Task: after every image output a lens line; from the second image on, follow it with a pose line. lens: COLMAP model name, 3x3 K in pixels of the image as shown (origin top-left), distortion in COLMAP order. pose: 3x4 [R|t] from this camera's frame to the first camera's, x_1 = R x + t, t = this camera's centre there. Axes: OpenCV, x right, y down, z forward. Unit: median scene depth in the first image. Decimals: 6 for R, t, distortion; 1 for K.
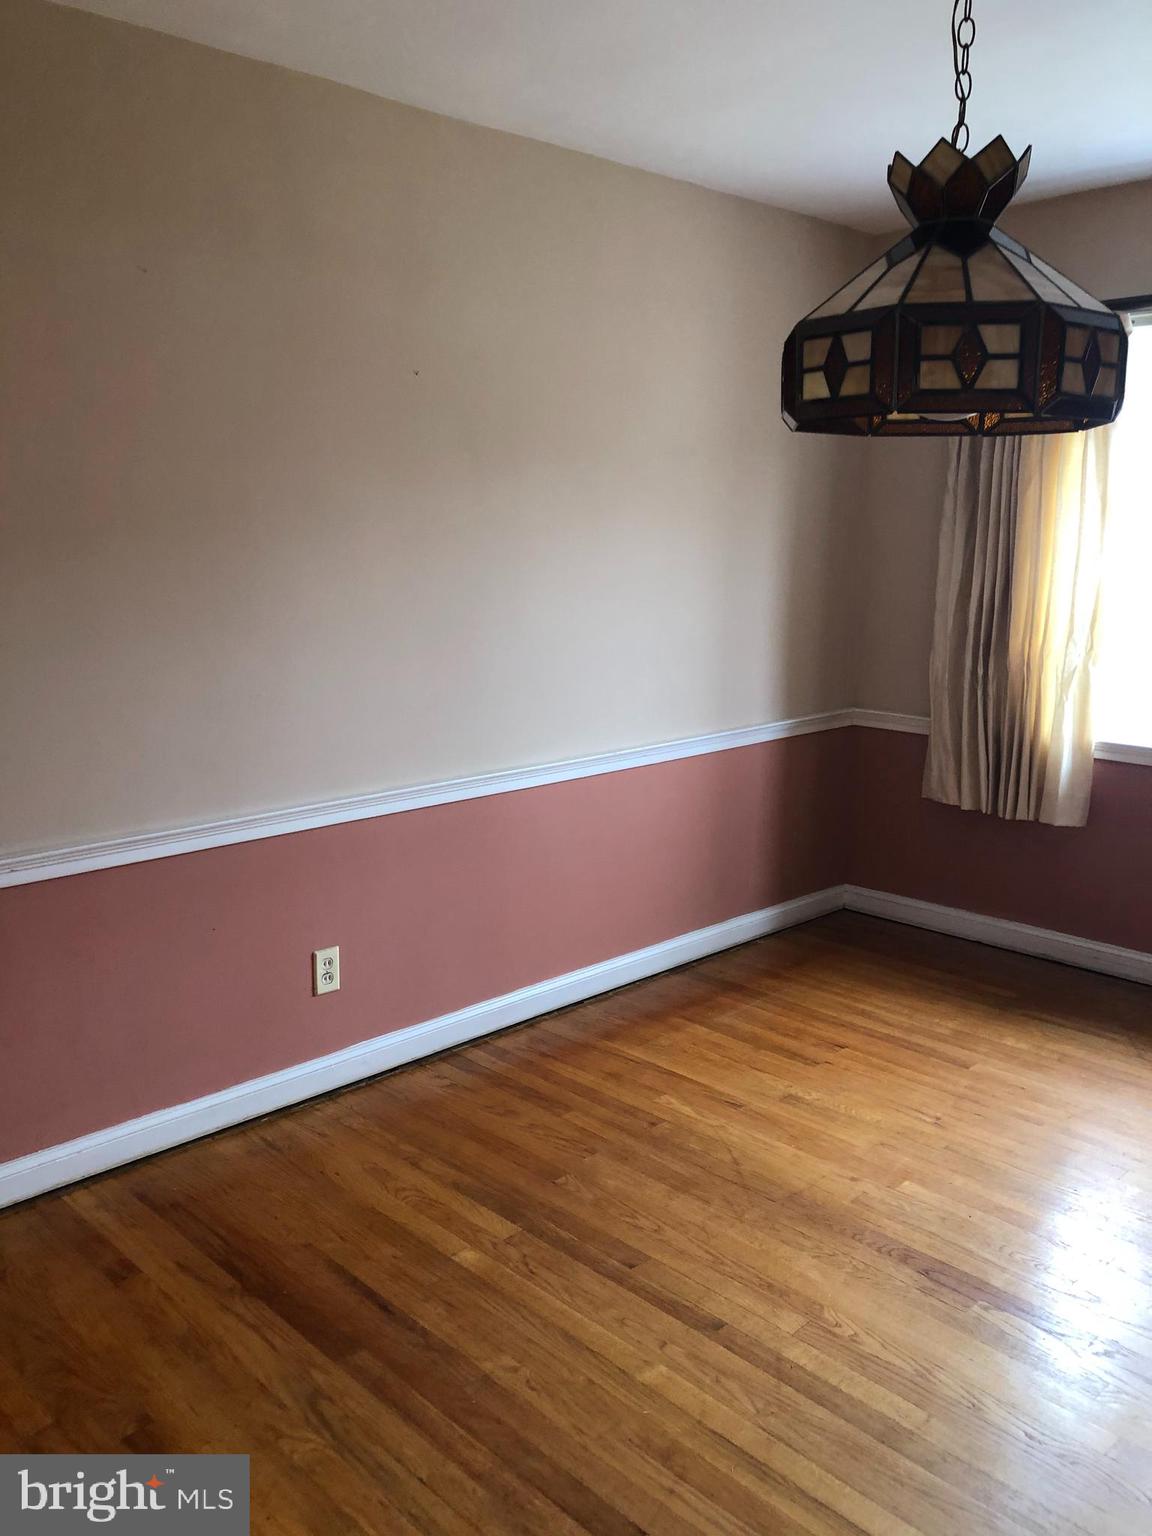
lens RADIAL K [[1226.4, 0, 576.0], [0, 1226.4, 768.0], [0, 0, 1]] dist [-0.000842, -0.000609]
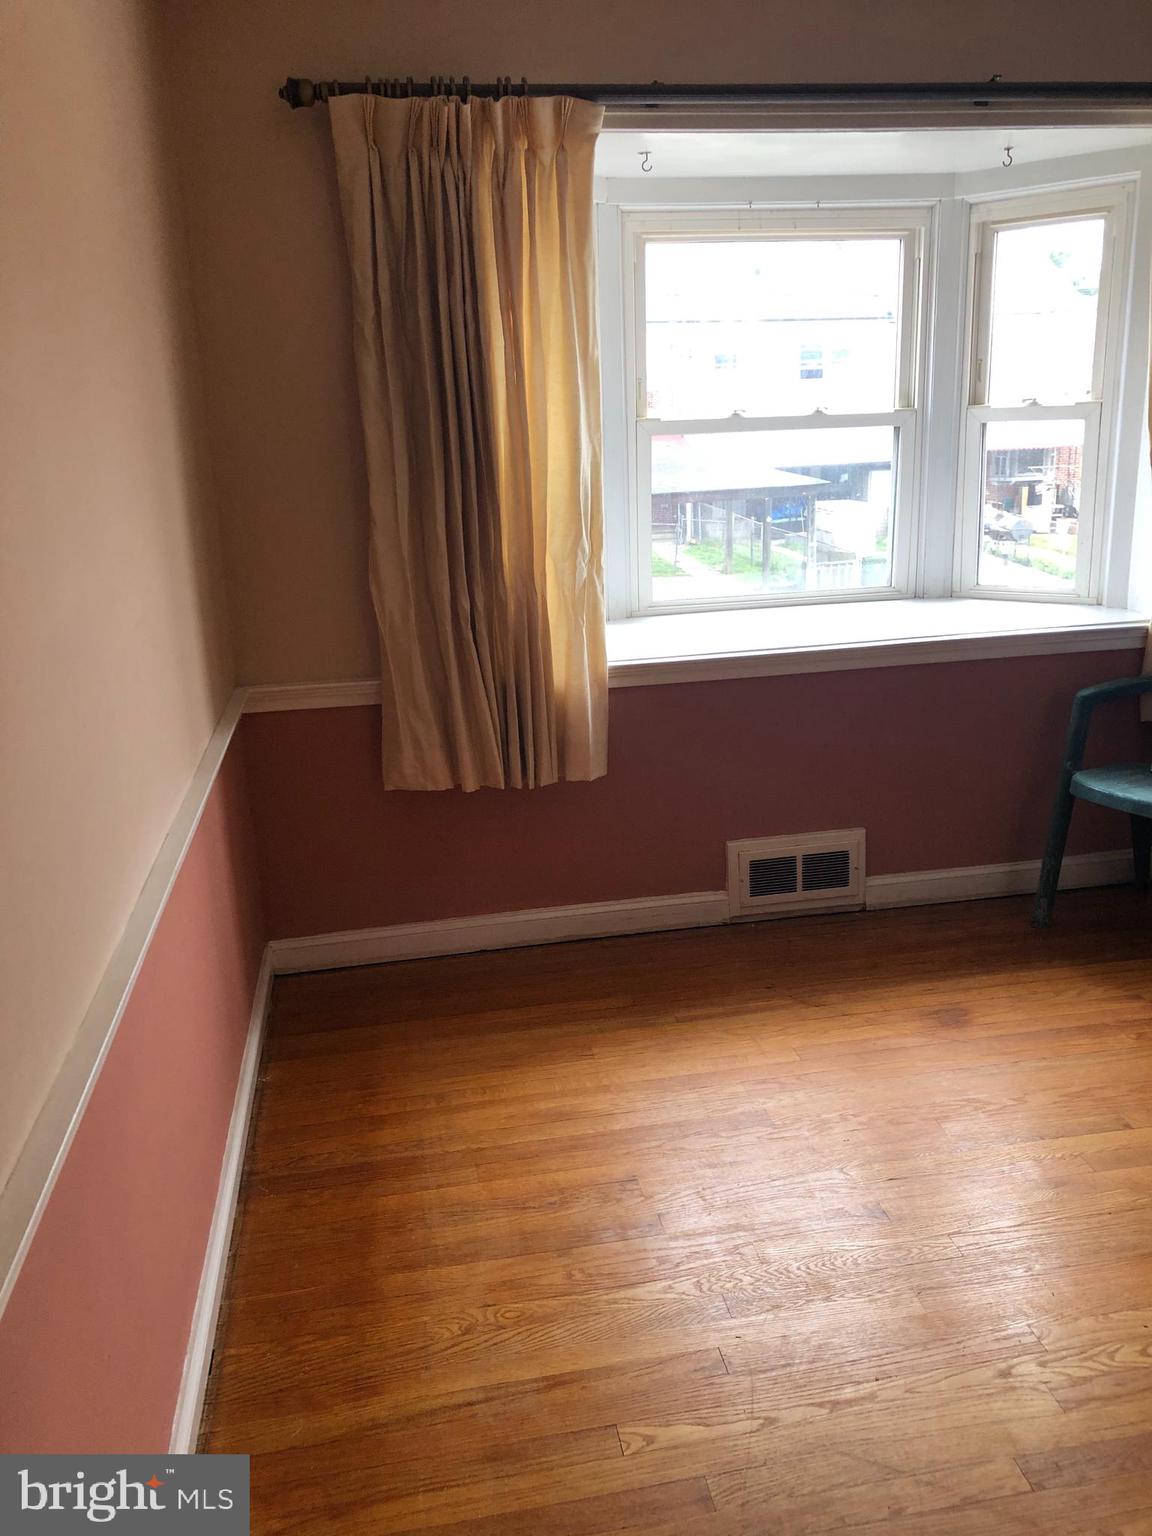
lens RADIAL K [[1247.1, 0, 576.0], [0, 1247.1, 768.0], [0, 0, 1]] dist [-0.004338, 0.001964]
pose [[0.558335, -0.258606, 0.788280, -0.246295], [0.194428, 0.964501, 0.178705, -0.105717], [-0.806511, 0.053487, 0.588795, 0.519458]]
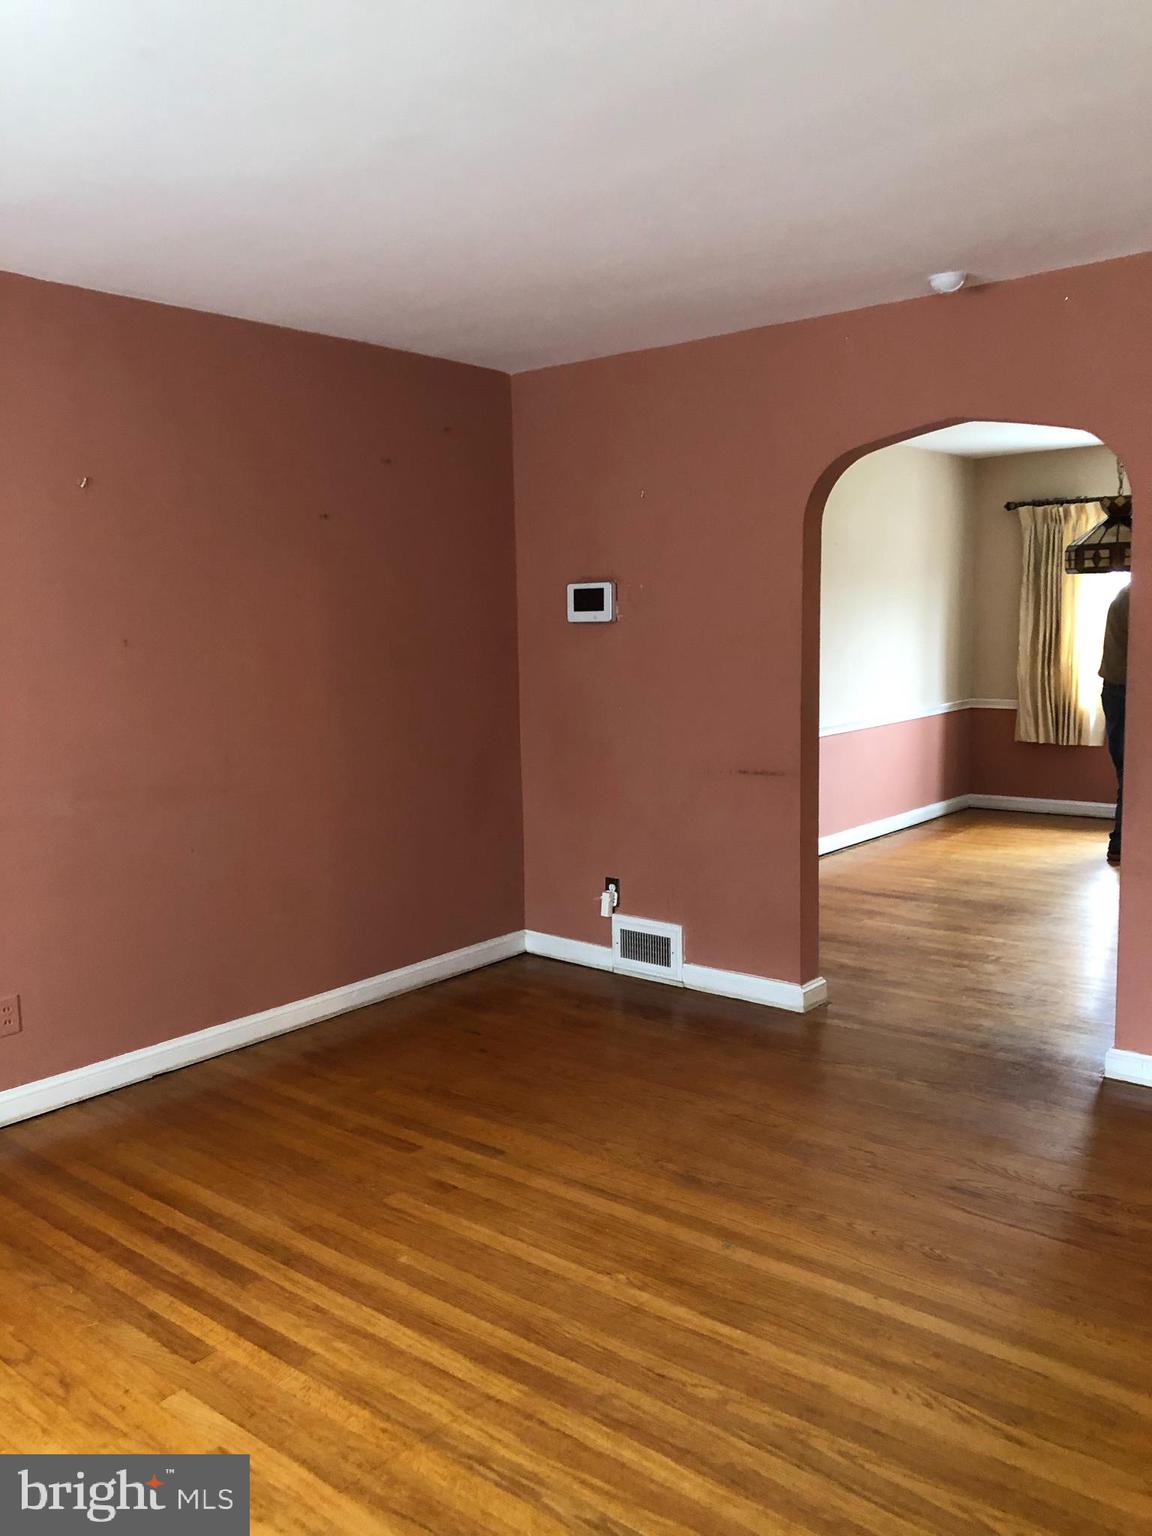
lens RADIAL K [[1226.4, 0, 576.0], [0, 1226.4, 768.0], [0, 0, 1]] dist [-0.000842, -0.000609]
pose [[0.992974, -0.039820, 0.111428, -0.679996], [0.047416, 0.996668, -0.066372, 0.176016], [-0.108413, 0.071189, 0.991554, -0.922548]]
